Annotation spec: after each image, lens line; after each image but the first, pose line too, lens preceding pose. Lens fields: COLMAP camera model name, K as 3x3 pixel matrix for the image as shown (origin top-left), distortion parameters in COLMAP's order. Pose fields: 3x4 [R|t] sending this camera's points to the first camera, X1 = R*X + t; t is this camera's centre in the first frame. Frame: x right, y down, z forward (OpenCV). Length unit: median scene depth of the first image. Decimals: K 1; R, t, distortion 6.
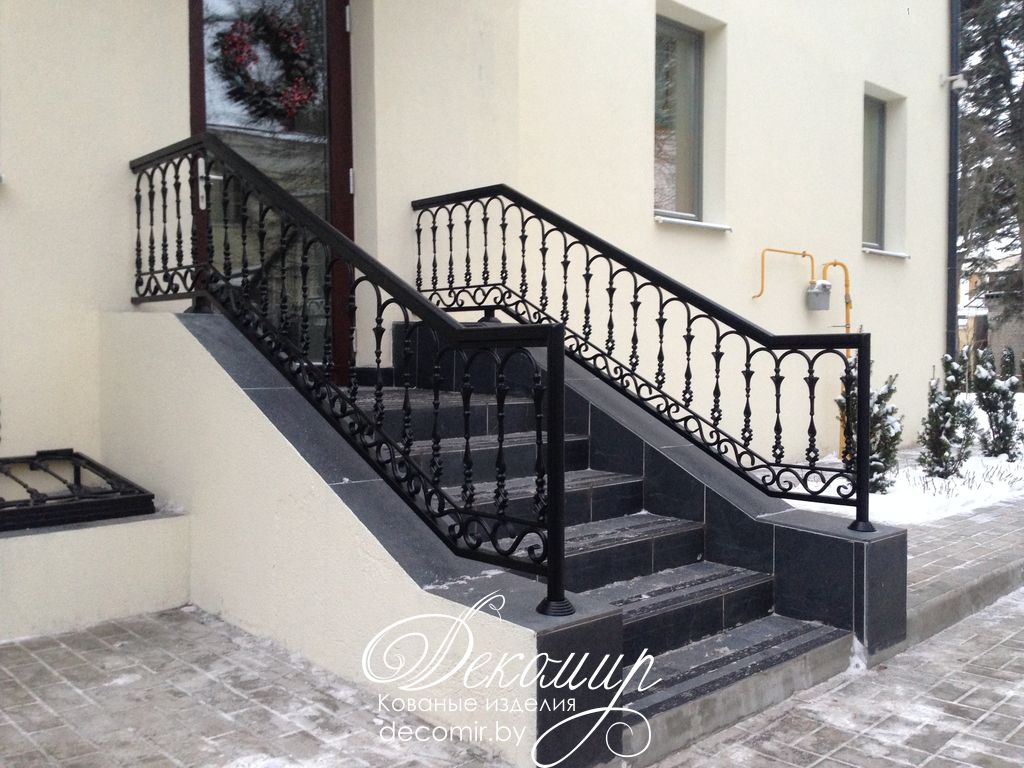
lens RADIAL K [[935.3, 0, 514.4], [0, 935.3, 387.6], [0, 0, 1]] dist [0.161843, -0.275033]
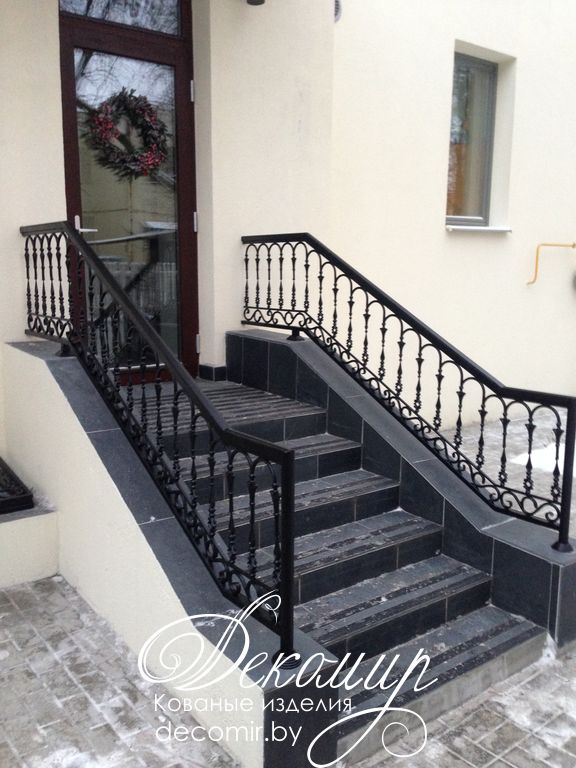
lens RADIAL K [[701.5, 0, 288.0], [0, 701.5, 384.0], [0, 0, 1]] dist [0.161843, -0.275033]
pose [[0.993969, 0.026824, -0.106327, 0.092498], [-0.013156, 0.991786, 0.127227, -0.179763], [0.108867, -0.125061, 0.986158, 0.040890]]
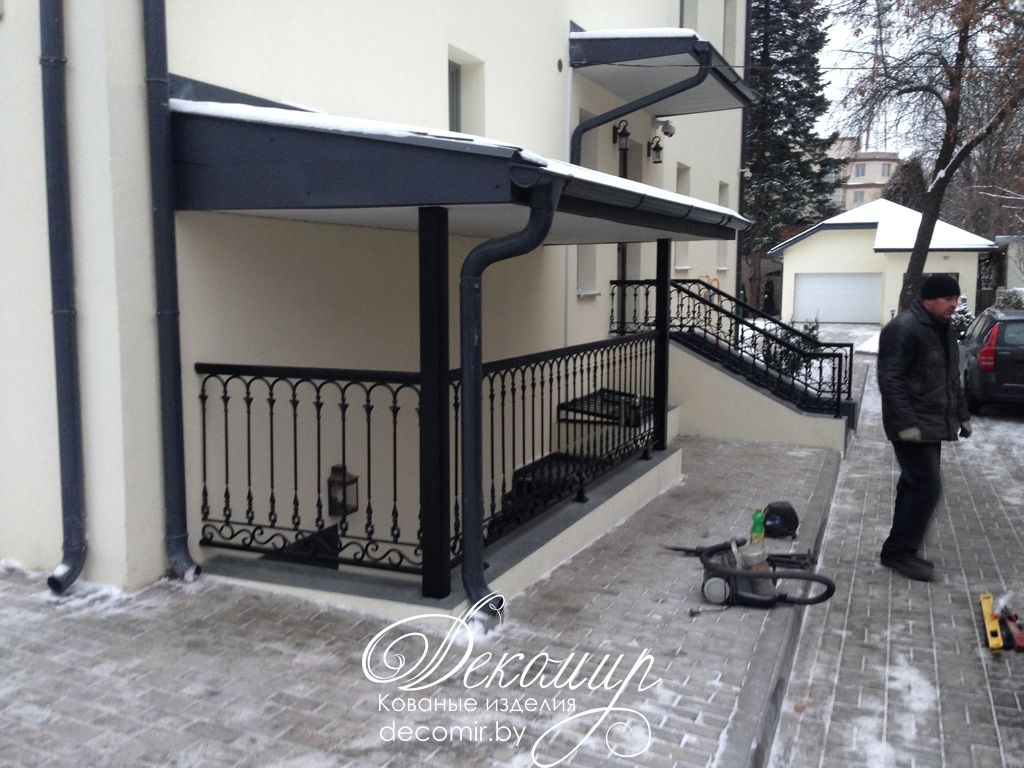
lens RADIAL K [[935.3, 0, 514.4], [0, 935.3, 387.6], [0, 0, 1]] dist [0.161843, -0.275033]
pose [[0.920712, -0.044720, 0.387672, -1.995041], [0.012049, 0.996196, 0.086298, -0.197968], [-0.390057, -0.074785, 0.917749, -1.599971]]
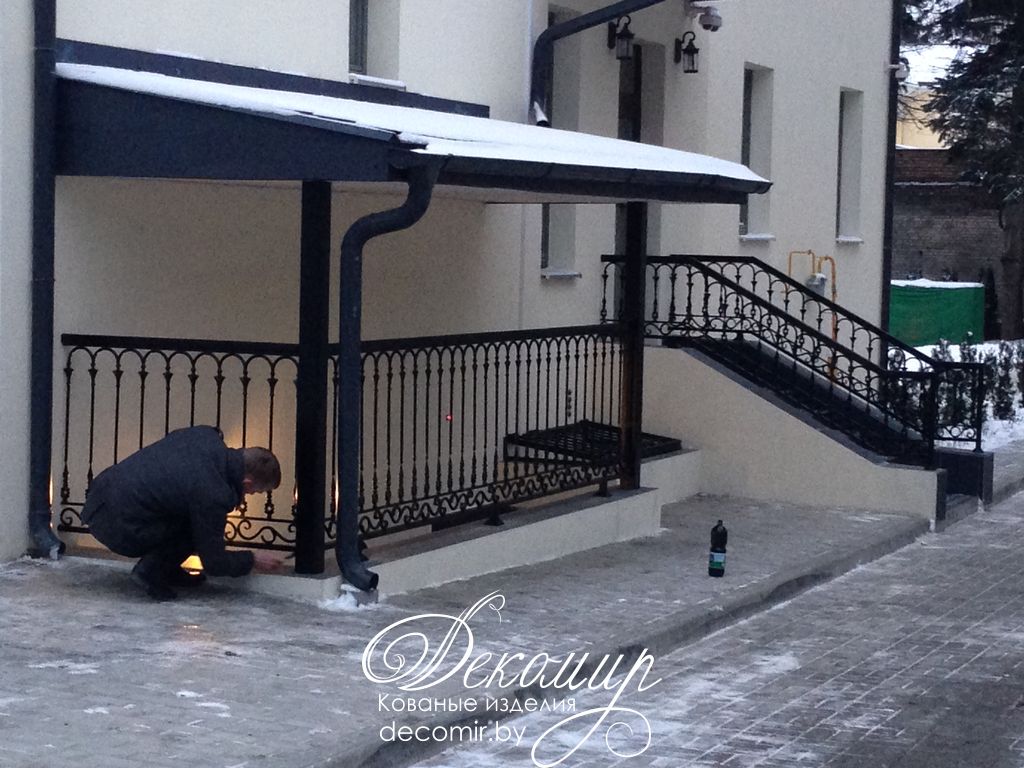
lens RADIAL K [[2223.5, 0, 512.0], [0, 2223.5, 384.0], [0, 0, 1]] dist [0.077417, 0.183894]
pose [[0.925433, -0.001720, 0.378907, -2.471496], [-0.012114, 0.999344, 0.034125, -0.163092], [-0.378717, -0.036170, 0.924806, -3.204460]]
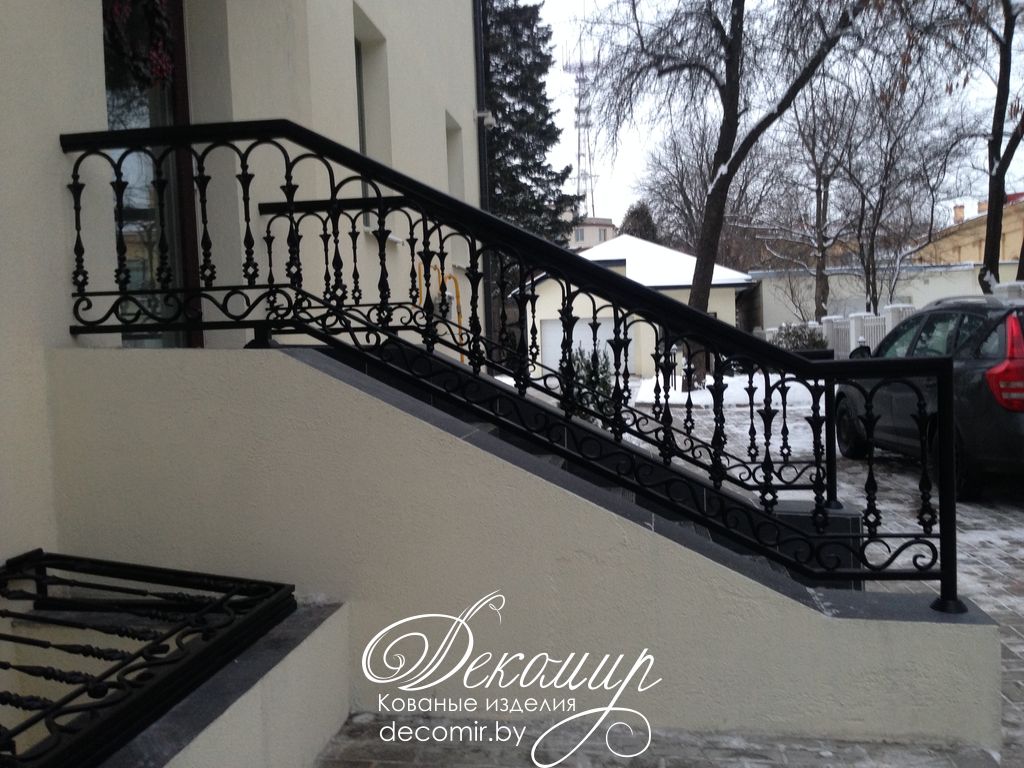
lens RADIAL K [[935.3, 0, 514.4], [0, 935.3, 387.6], [0, 0, 1]] dist [0.161843, -0.275033]
pose [[0.778734, -0.055977, 0.624852, -0.697610], [0.055444, 0.998255, 0.020330, -0.053026], [-0.624900, 0.018812, 0.780478, 0.278089]]
